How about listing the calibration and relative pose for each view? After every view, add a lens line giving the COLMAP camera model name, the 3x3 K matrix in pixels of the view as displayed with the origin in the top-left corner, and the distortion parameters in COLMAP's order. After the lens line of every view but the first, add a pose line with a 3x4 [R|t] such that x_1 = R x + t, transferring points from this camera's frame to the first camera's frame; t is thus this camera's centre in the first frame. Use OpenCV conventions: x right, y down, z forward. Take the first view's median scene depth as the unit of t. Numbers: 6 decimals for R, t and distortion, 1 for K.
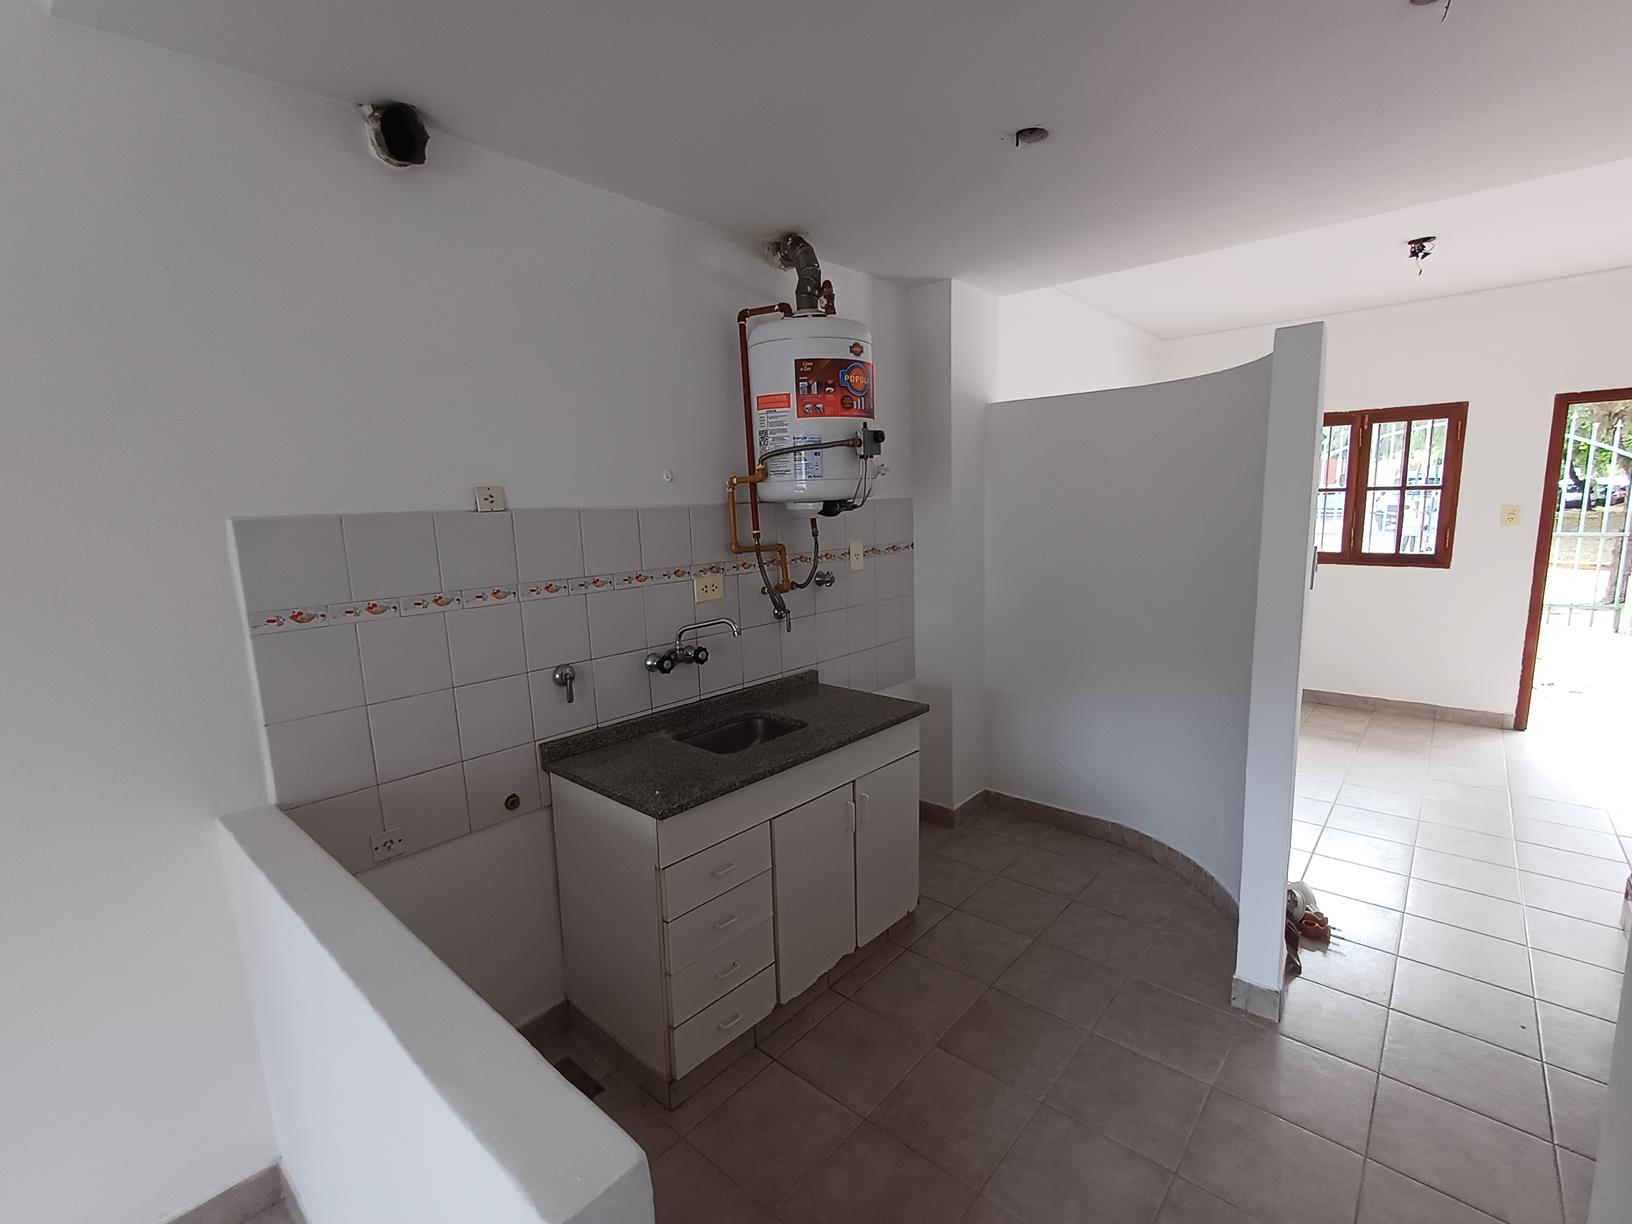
lens RADIAL K [[739.6, 0, 832.5], [0, 739.6, 616.4], [0, 0, 1]] dist [-0.002362, 0.003200]
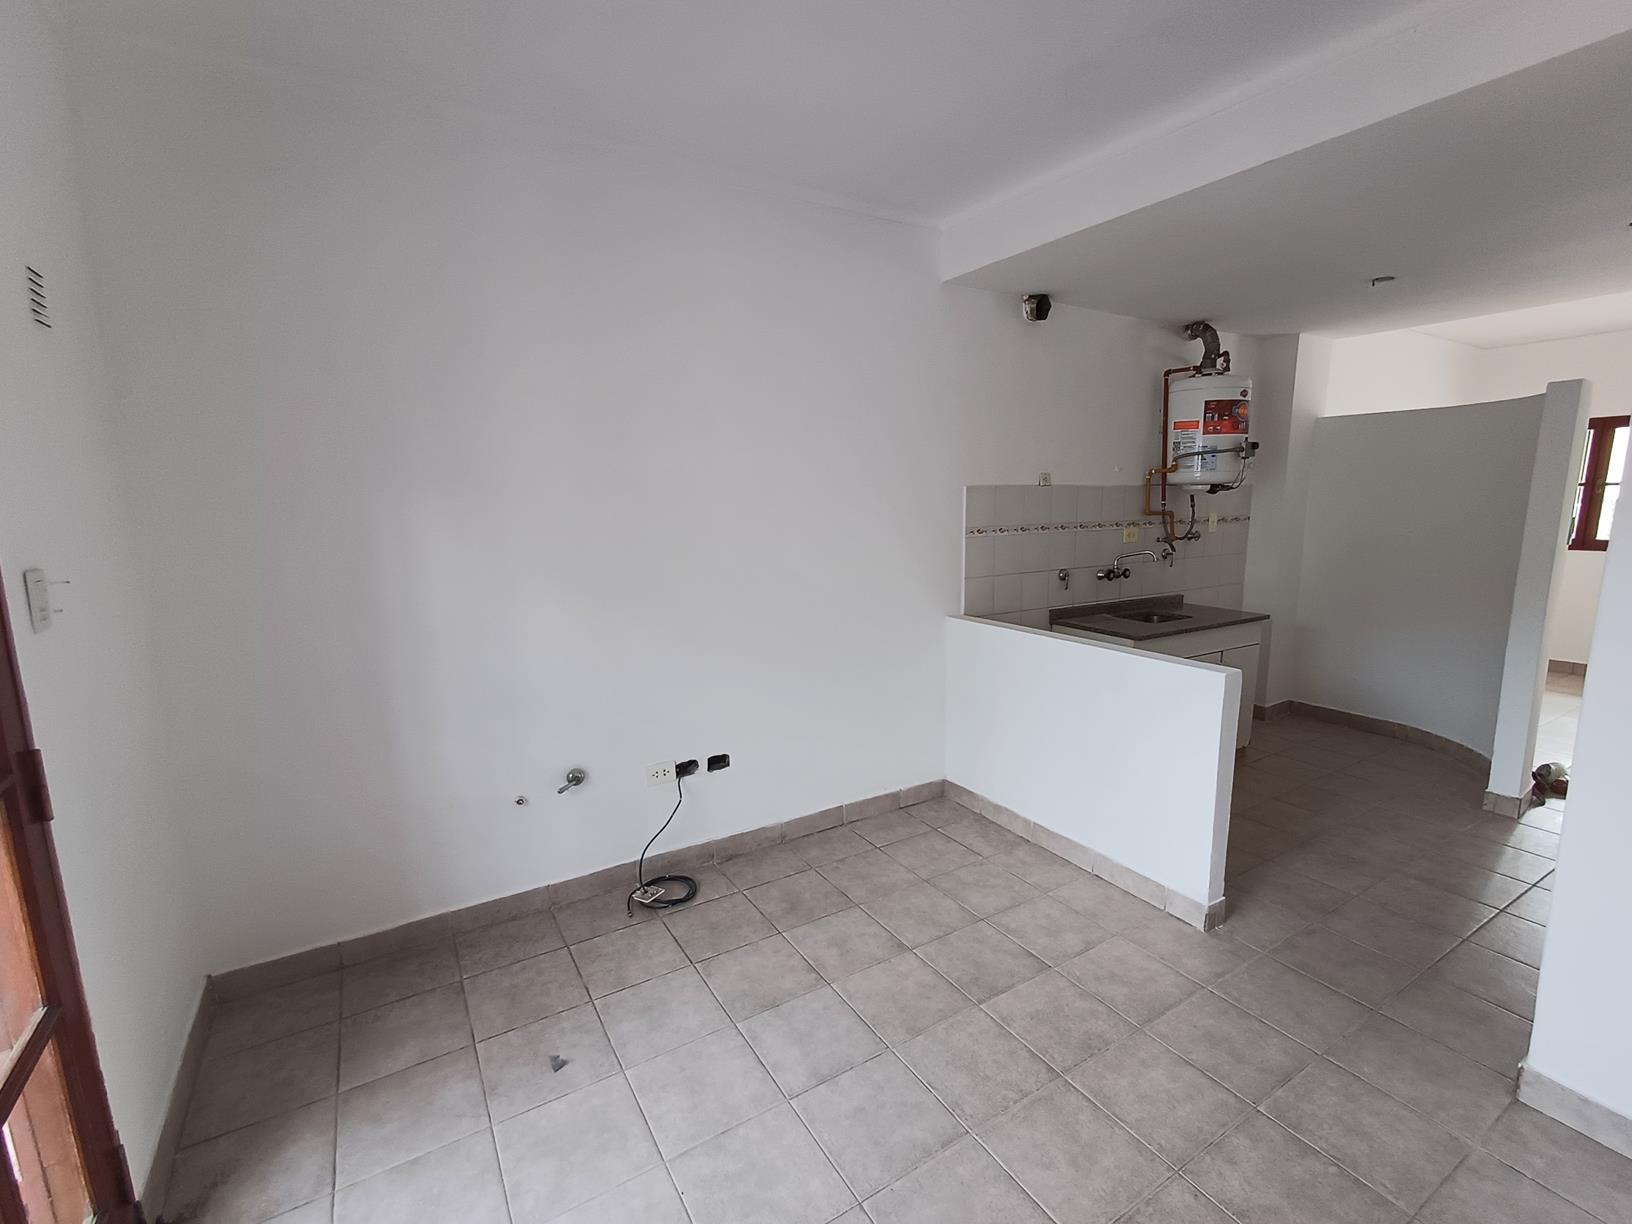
lens RADIAL K [[739.6, 0, 826.4], [0, 739.6, 619.8], [0, 0, 1]] dist [-0.002362, 0.003200]
pose [[0.952802, 0.068788, -0.295698, -0.325006], [-0.063713, 0.997609, 0.026778, 0.157748], [0.296833, -0.006674, 0.954906, -0.842032]]
